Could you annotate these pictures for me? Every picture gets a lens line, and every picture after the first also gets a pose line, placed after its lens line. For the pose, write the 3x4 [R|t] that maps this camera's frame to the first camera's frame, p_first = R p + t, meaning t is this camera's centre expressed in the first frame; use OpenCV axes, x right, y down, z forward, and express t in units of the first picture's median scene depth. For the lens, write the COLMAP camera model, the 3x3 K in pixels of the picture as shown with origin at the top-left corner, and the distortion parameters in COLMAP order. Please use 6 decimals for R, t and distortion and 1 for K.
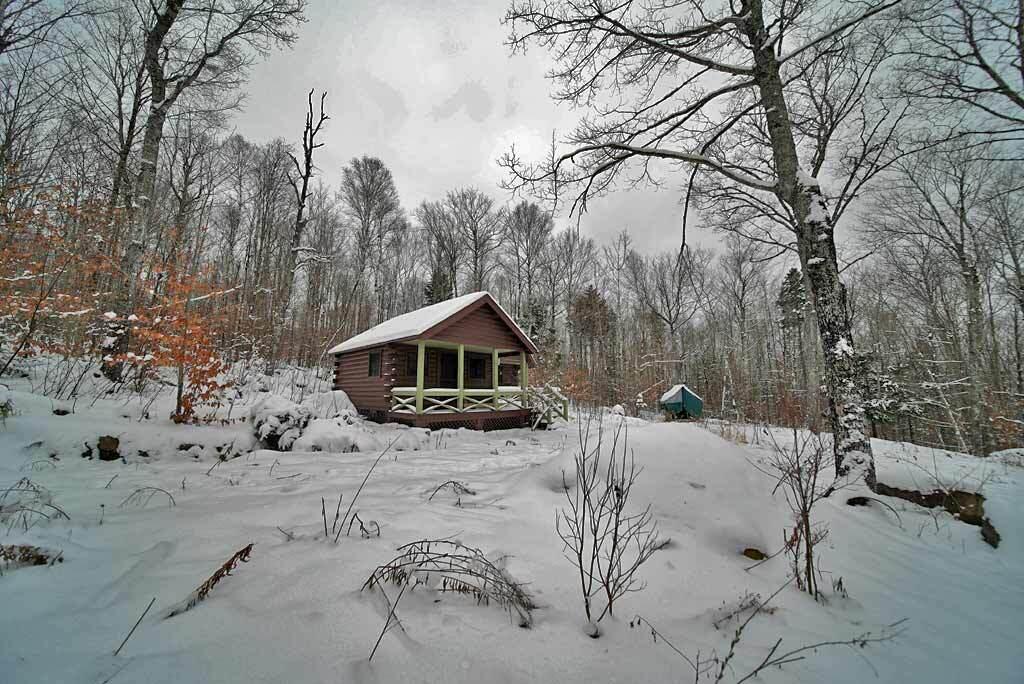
lens RADIAL K [[355.0, 0, 495.0], [0, 355.0, 341.0], [0, 0, 1]] dist [-0.001061, -0.000214]
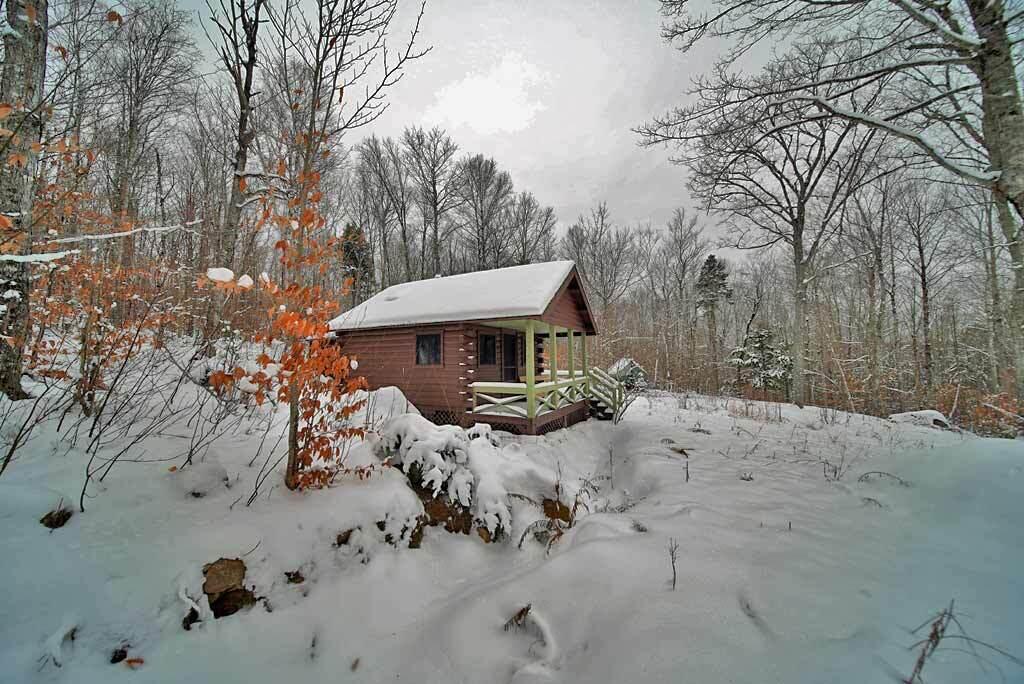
lens RADIAL K [[363.2, 0, 509.2], [0, 363.2, 341.5], [0, 0, 1]] dist [-0.000663, -0.000189]
pose [[0.953856, 0.007059, 0.300182, -0.426841], [-0.033697, 0.995925, 0.083655, -0.019999], [-0.298368, -0.089910, 0.950207, 0.240512]]
